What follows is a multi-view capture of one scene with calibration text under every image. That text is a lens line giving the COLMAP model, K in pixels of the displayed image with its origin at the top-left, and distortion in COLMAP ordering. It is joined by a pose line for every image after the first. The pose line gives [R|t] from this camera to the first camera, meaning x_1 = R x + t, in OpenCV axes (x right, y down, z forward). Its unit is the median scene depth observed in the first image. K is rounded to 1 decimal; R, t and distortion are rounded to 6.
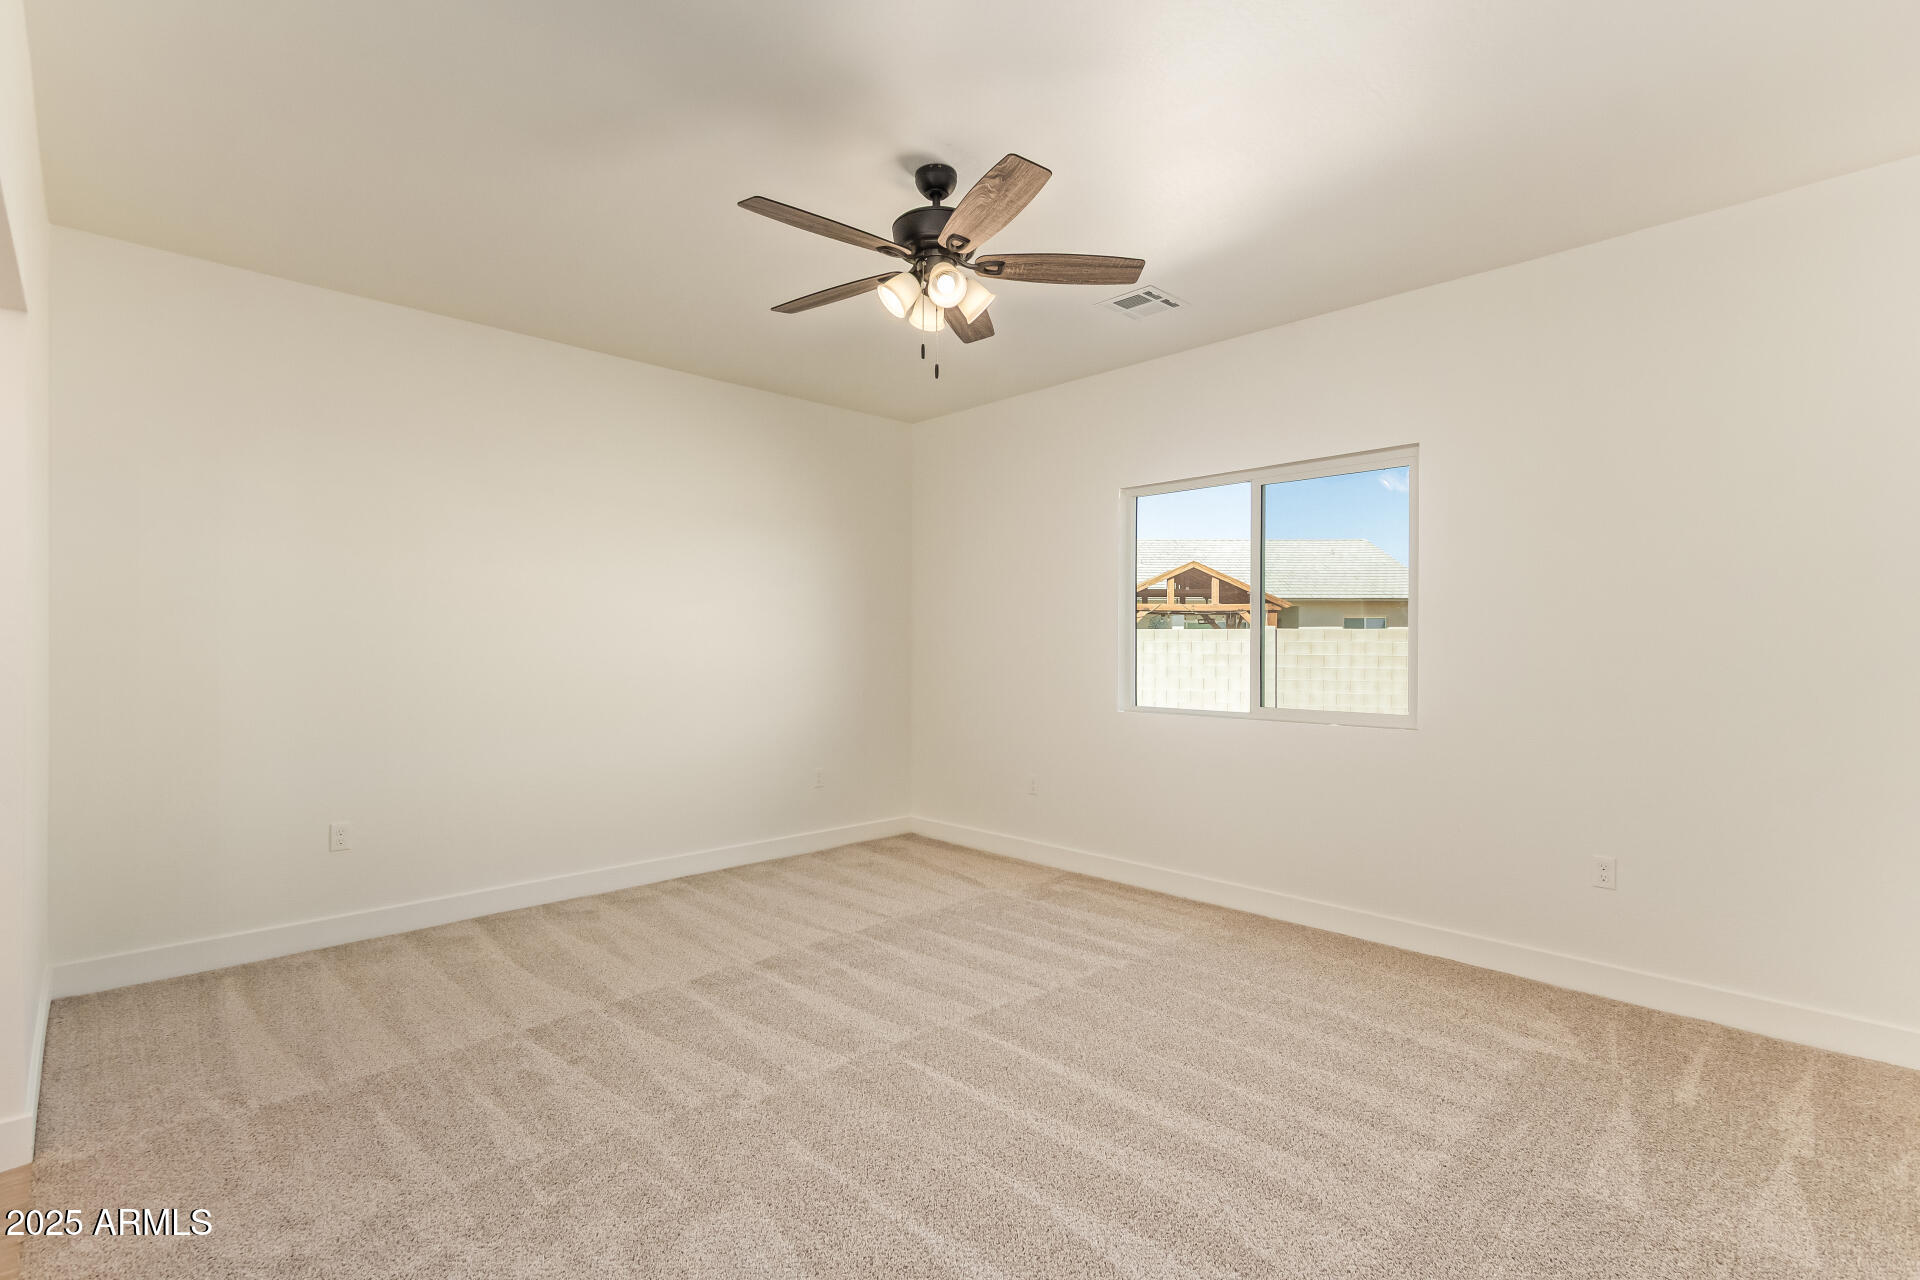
lens RADIAL K [[880.7, 0, 954.3], [0, 880.7, 645.6], [0, 0, 1]] dist [0.002284, -0.001038]
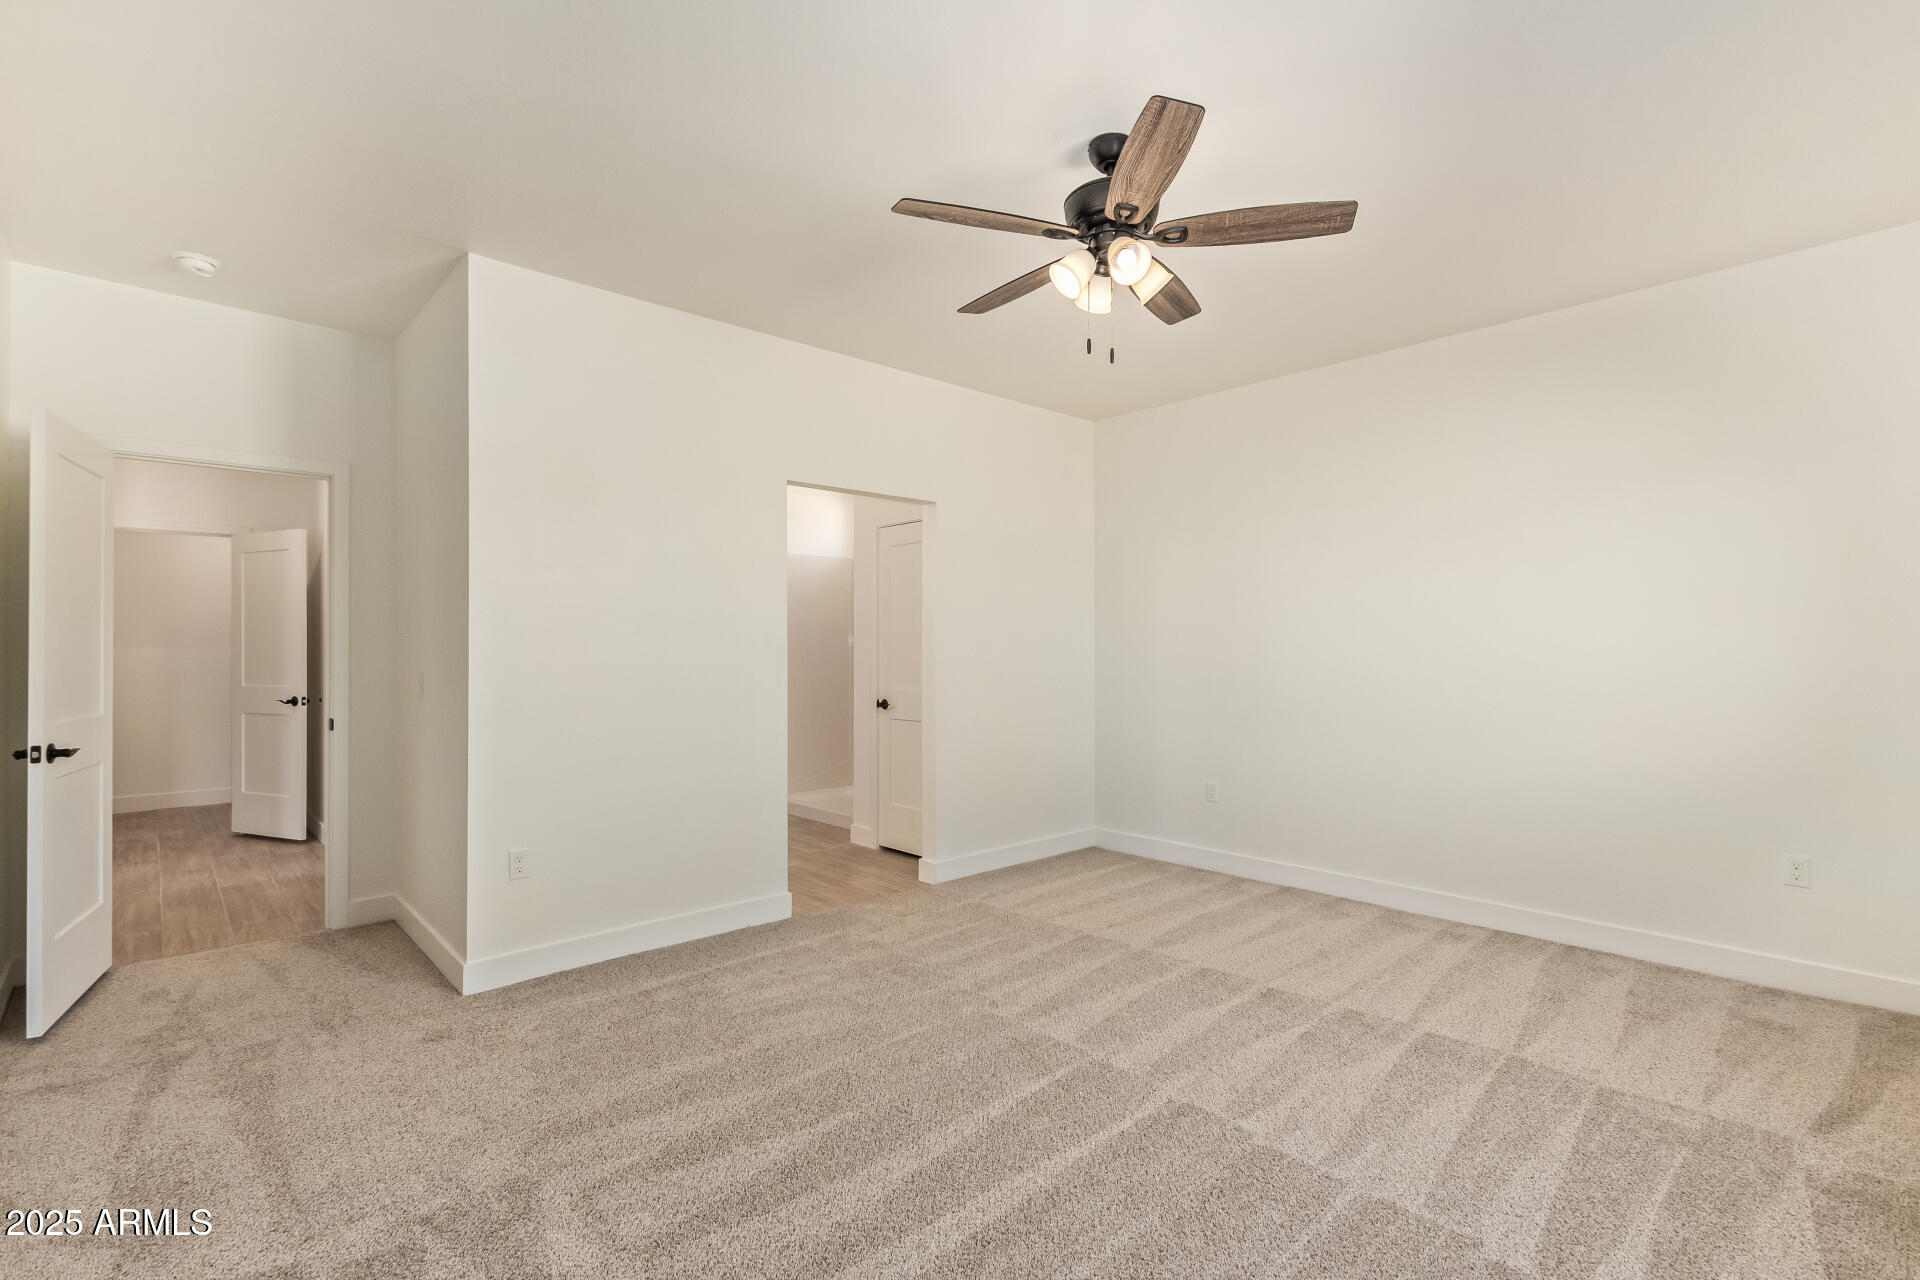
lens RADIAL K [[882.9, 0, 961.7], [0, 882.9, 644.6], [0, 0, 1]] dist [0.002469, -0.001515]
pose [[-0.022524, -0.007989, -0.999714, 0.661511], [-0.002530, 0.999965, -0.007934, 0.000970], [0.999743, 0.002350, -0.022544, 0.625997]]
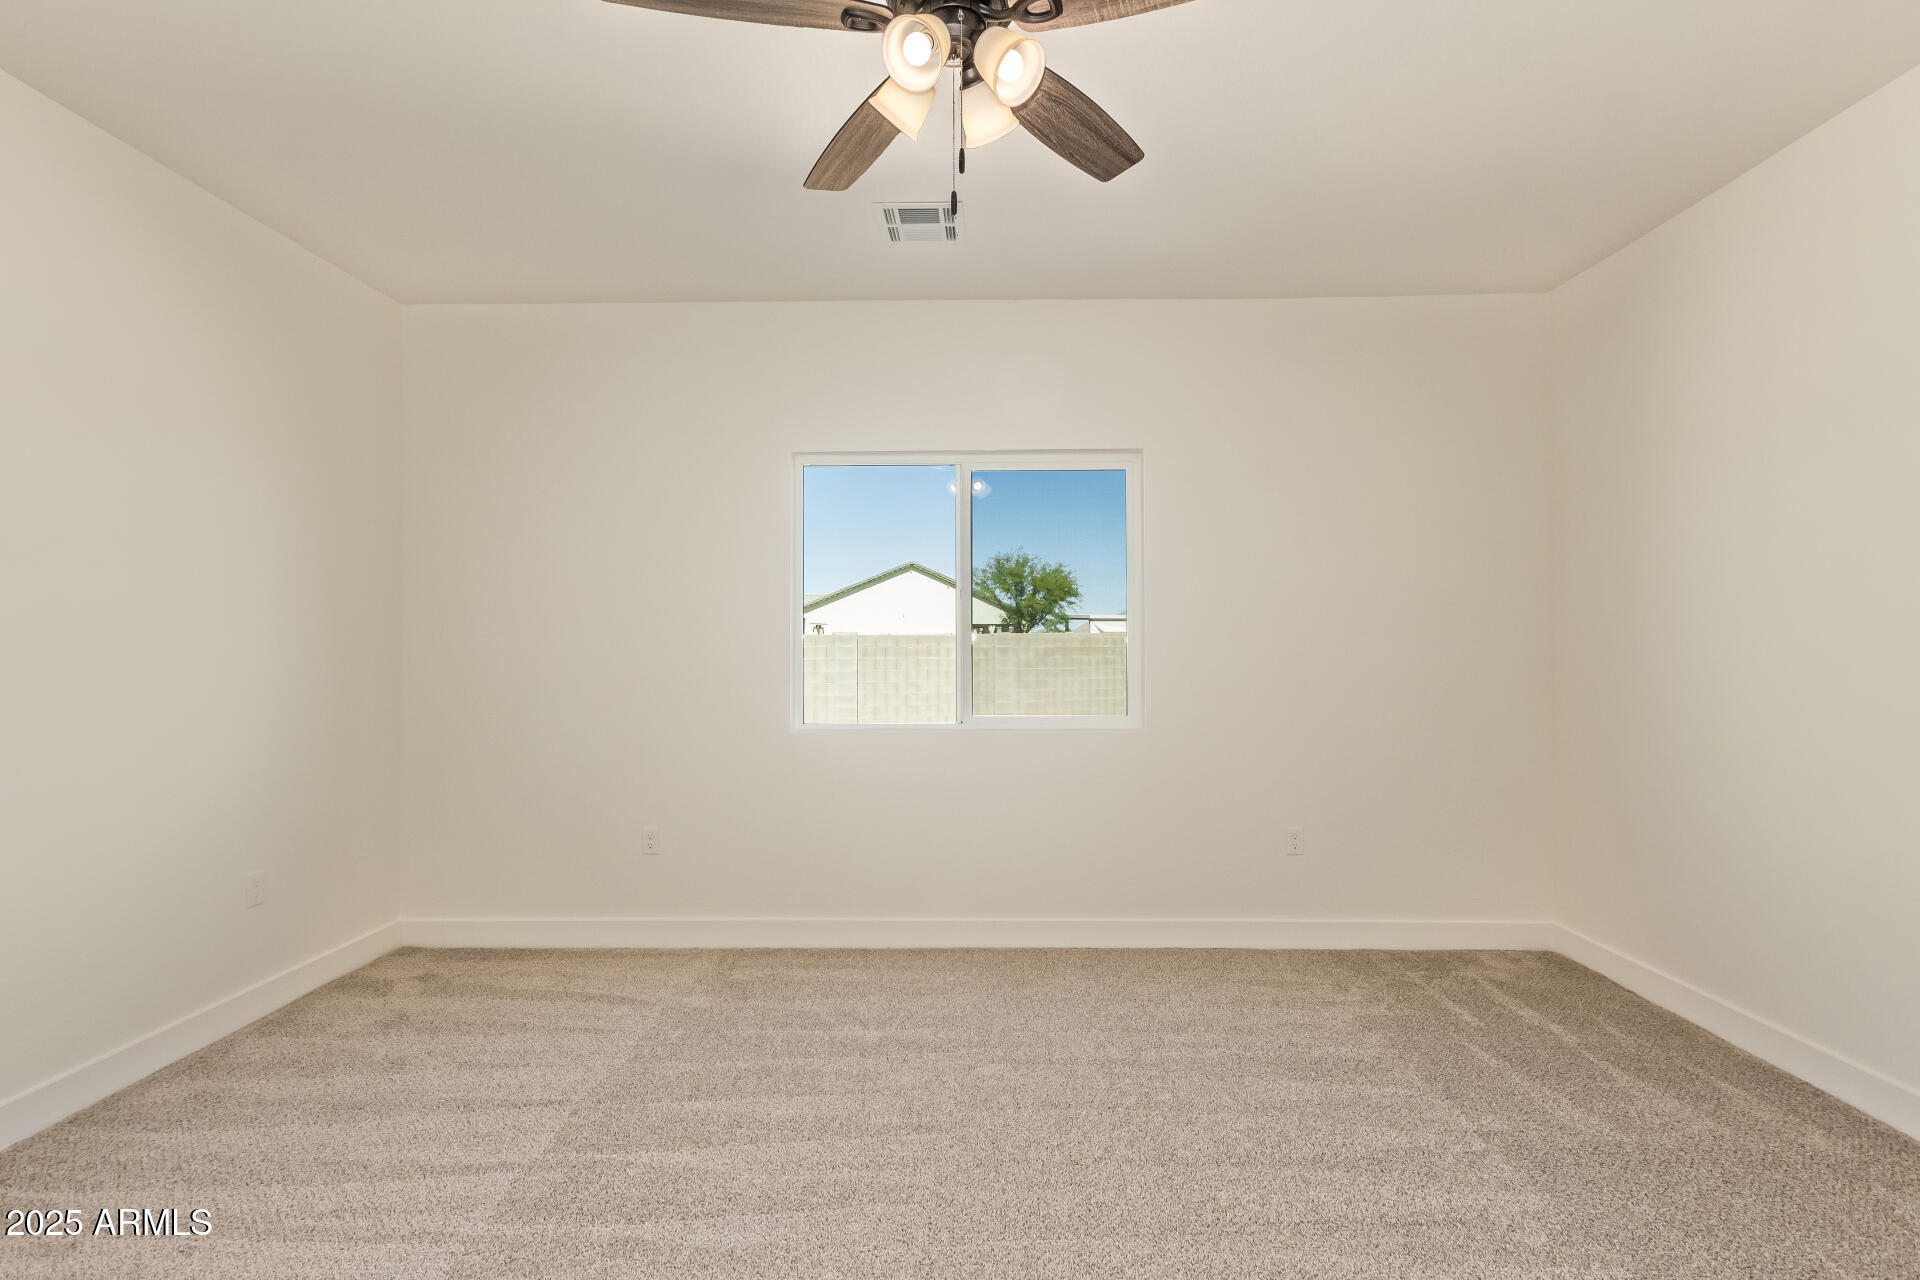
lens RADIAL K [[882.9, 0, 961.7], [0, 882.9, 644.6], [0, 0, 1]] dist [0.002469, -0.001515]
pose [[0.706807, 0.000590, 0.707406, -0.330055], [0.005078, 0.999970, -0.005908, 0.002360], [-0.707388, 0.007768, 0.706783, 0.409088]]
